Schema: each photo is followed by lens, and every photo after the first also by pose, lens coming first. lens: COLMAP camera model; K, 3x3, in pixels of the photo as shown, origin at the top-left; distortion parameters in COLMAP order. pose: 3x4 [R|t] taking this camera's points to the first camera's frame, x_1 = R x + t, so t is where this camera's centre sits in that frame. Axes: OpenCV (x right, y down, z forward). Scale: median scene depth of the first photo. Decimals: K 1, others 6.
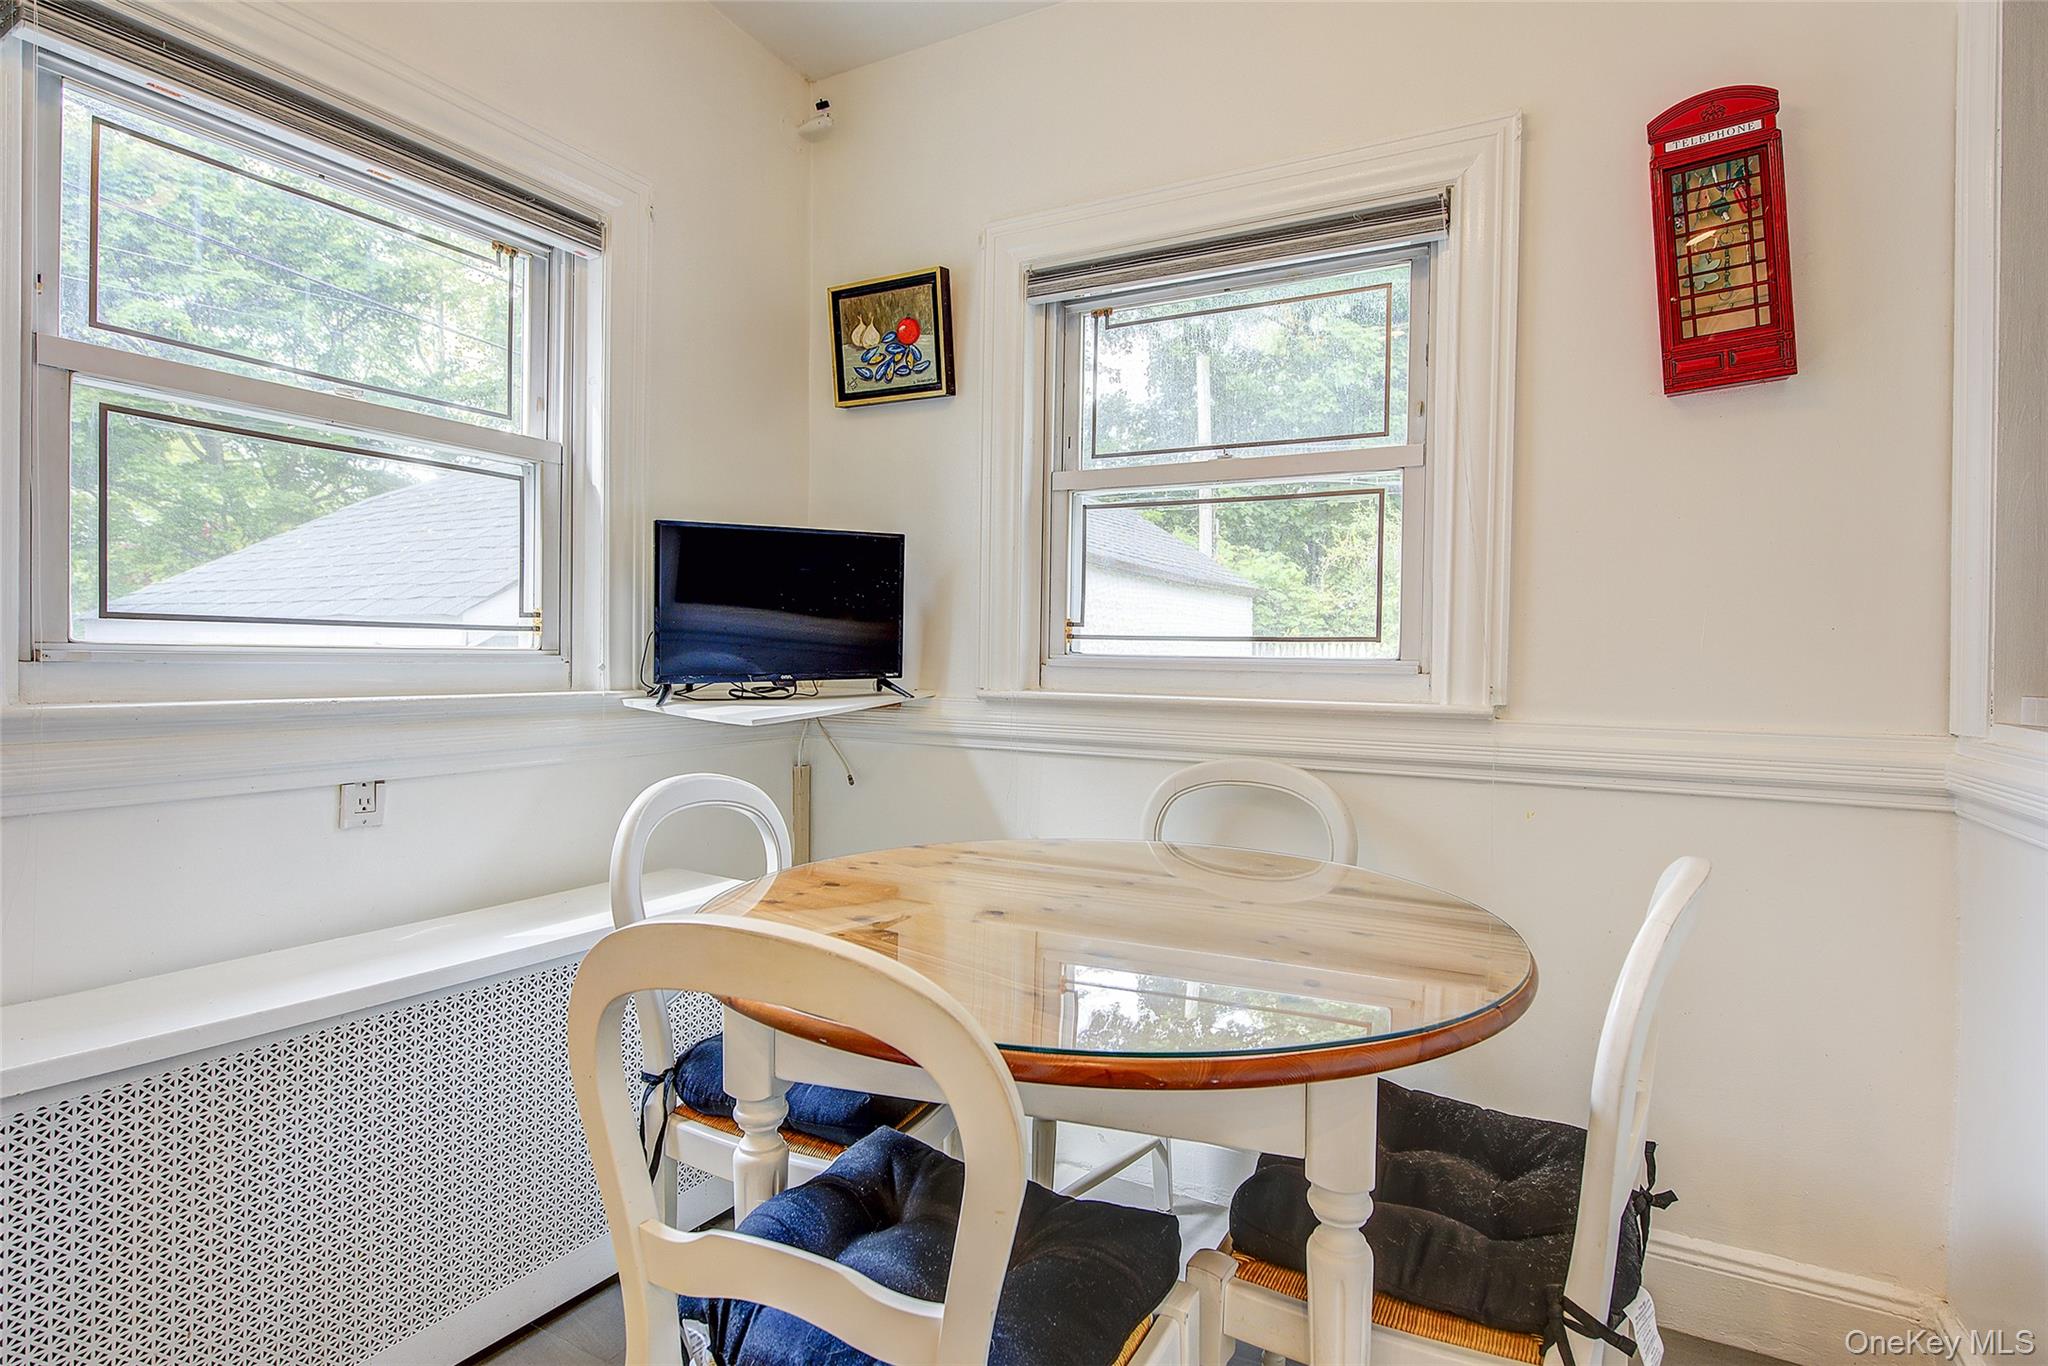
lens RADIAL K [[967.4, 0, 1127.3], [0, 967.4, 672.8], [0, 0, 1]] dist [-0.003694, -0.000700]
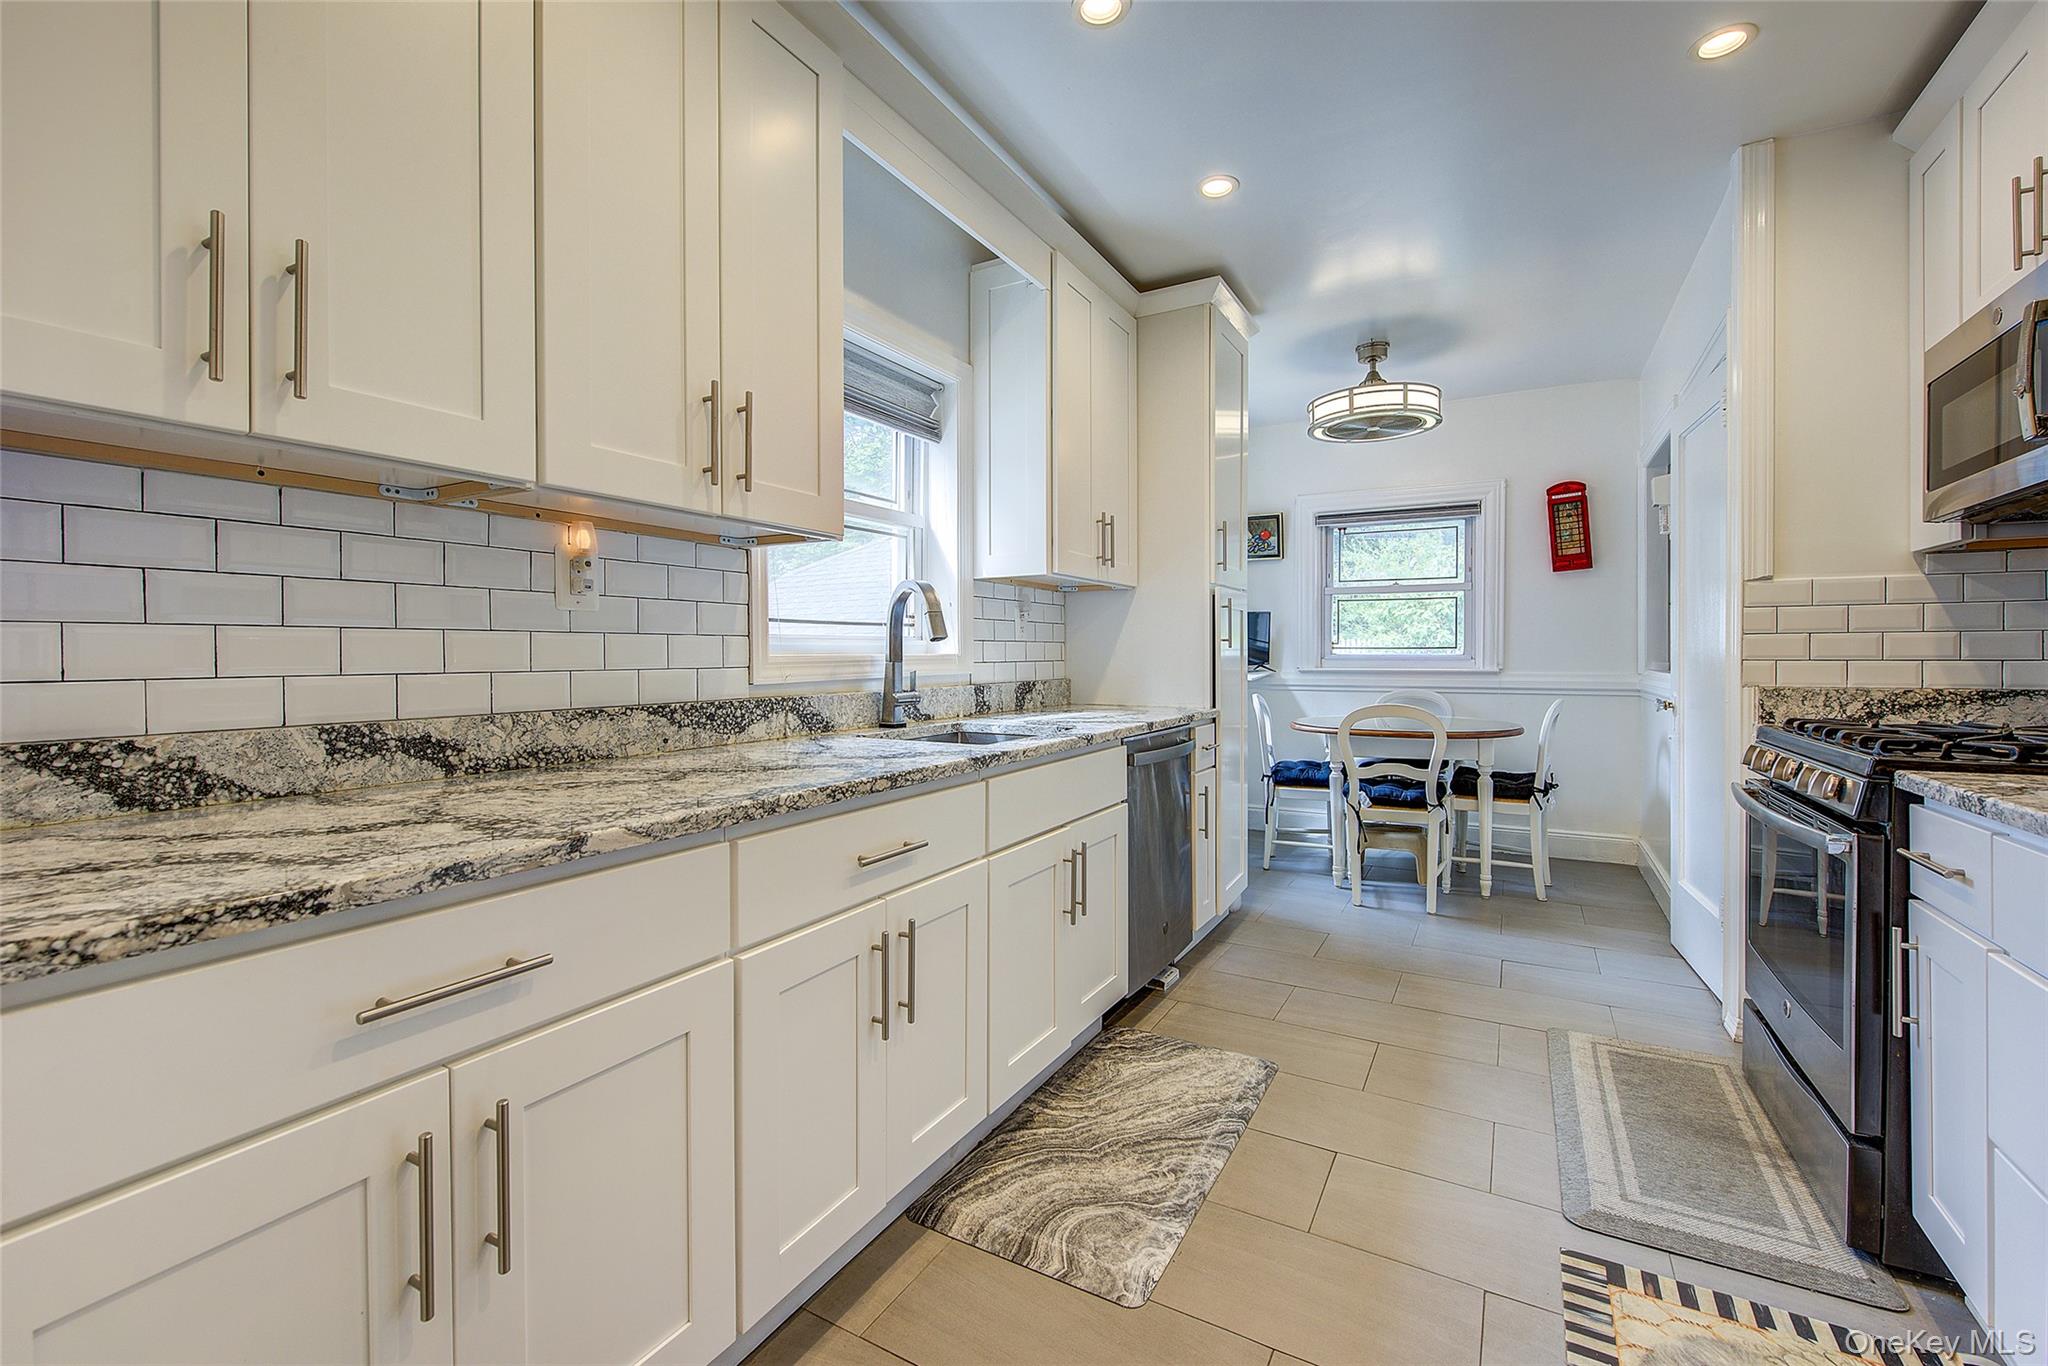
lens RADIAL K [[882.4, 0, 1038.0], [0, 882.4, 672.3], [0, 0, 1]] dist [-0.001696, -0.000443]
pose [[0.999407, -0.019489, -0.028390, -0.949517], [0.019713, 0.999776, 0.007642, -0.005533], [0.028234, -0.008197, 0.999568, -1.745591]]
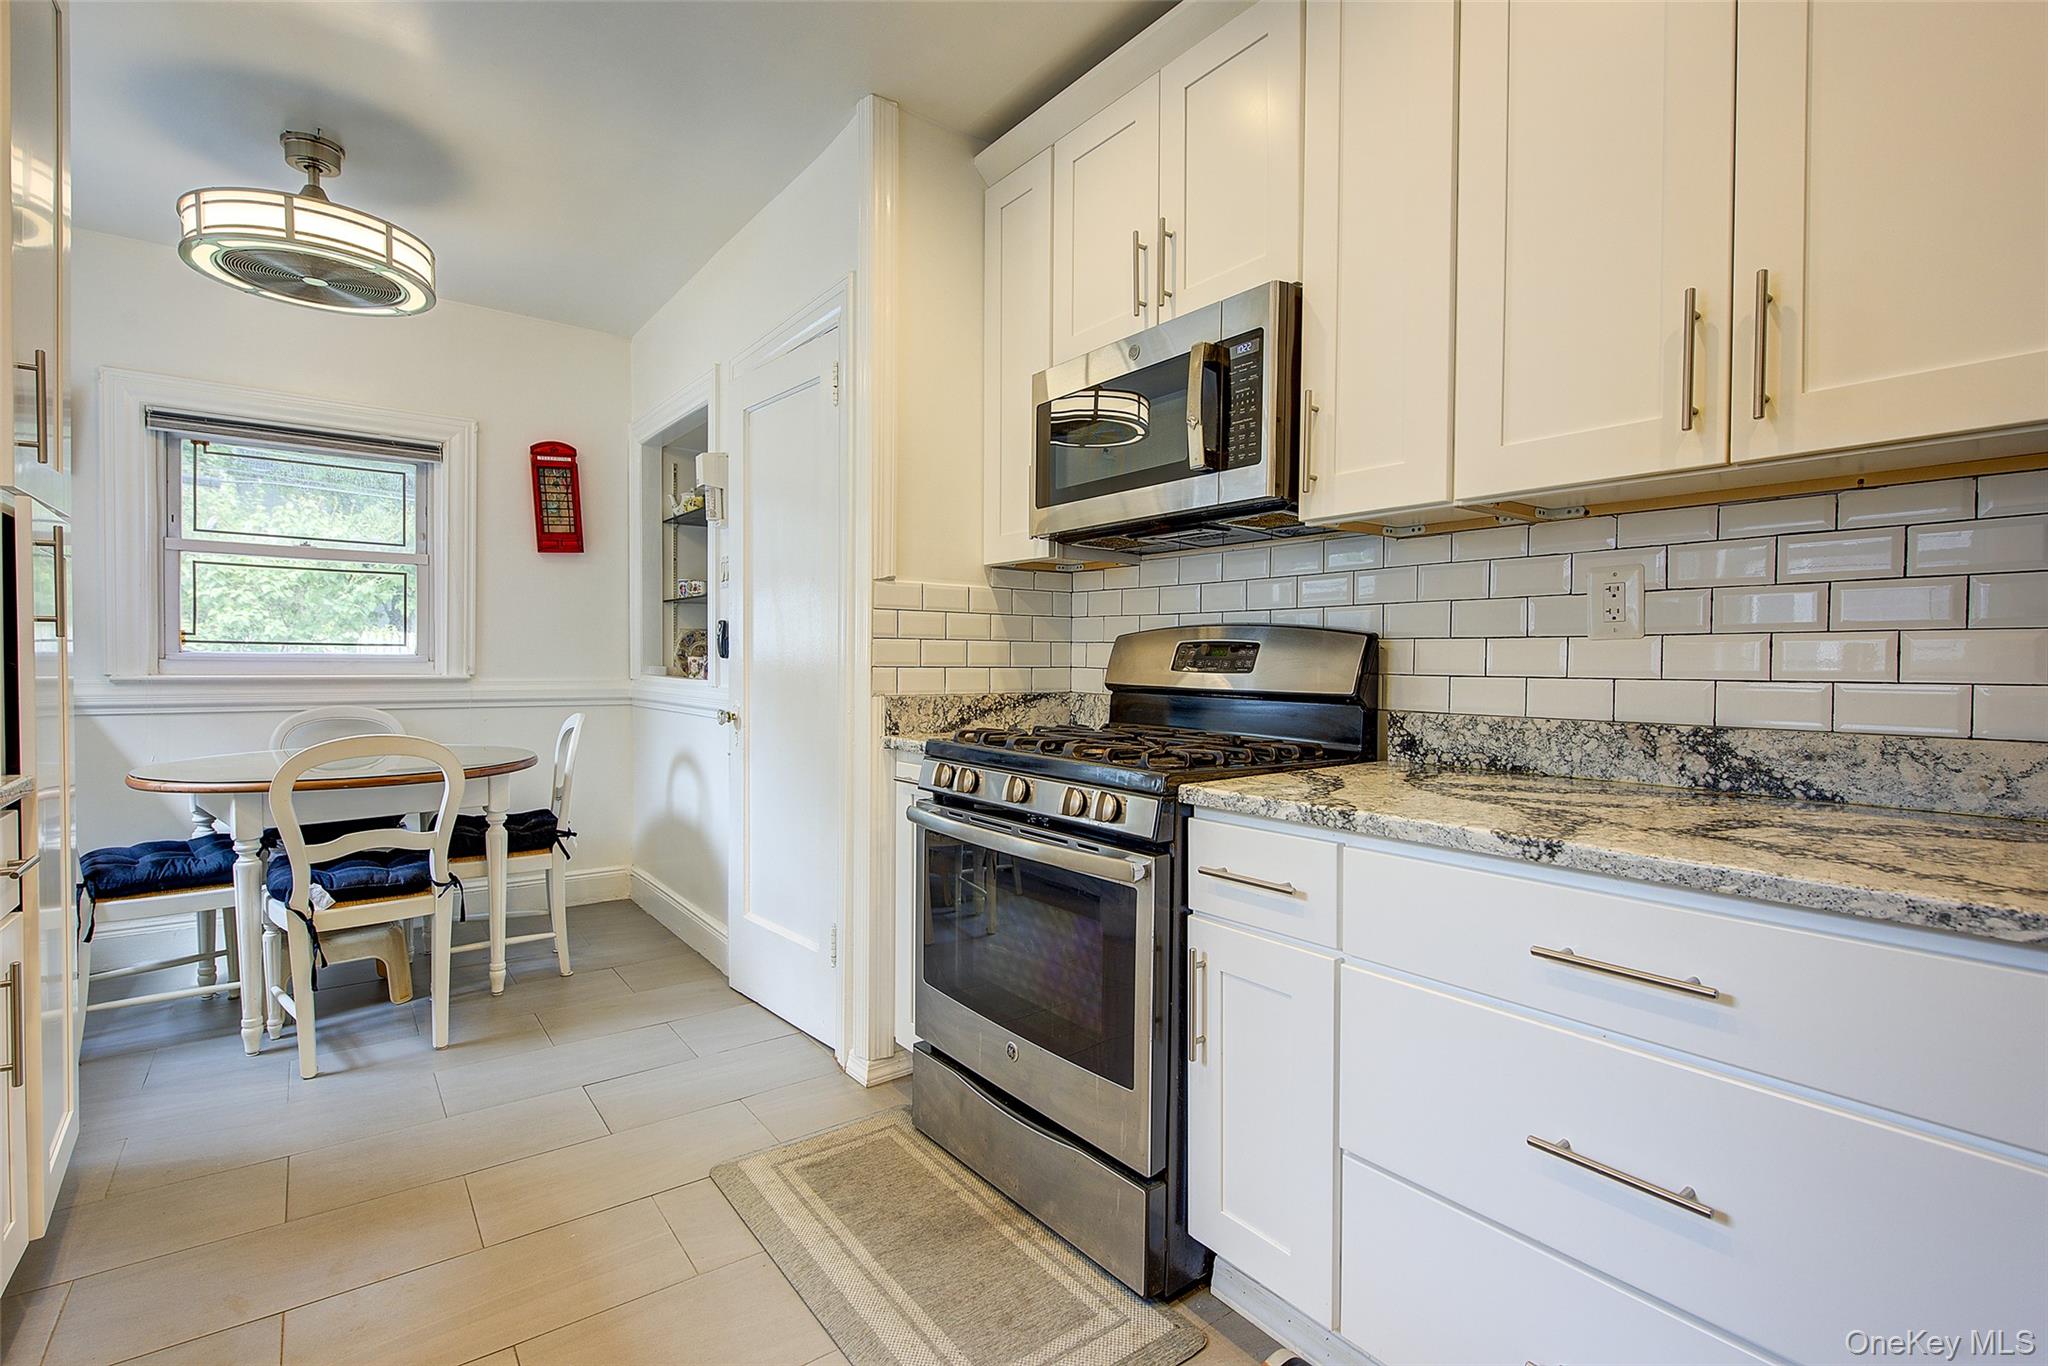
lens RADIAL K [[944.1, 0, 1015.5], [0, 944.1, 679.1], [0, 0, 1]] dist [-0.000357, -0.000543]
pose [[0.437047, -0.031441, 0.898889, -1.004833], [0.007302, 0.999480, 0.031409, -0.015674], [-0.899409, -0.007163, 0.437050, -1.082022]]
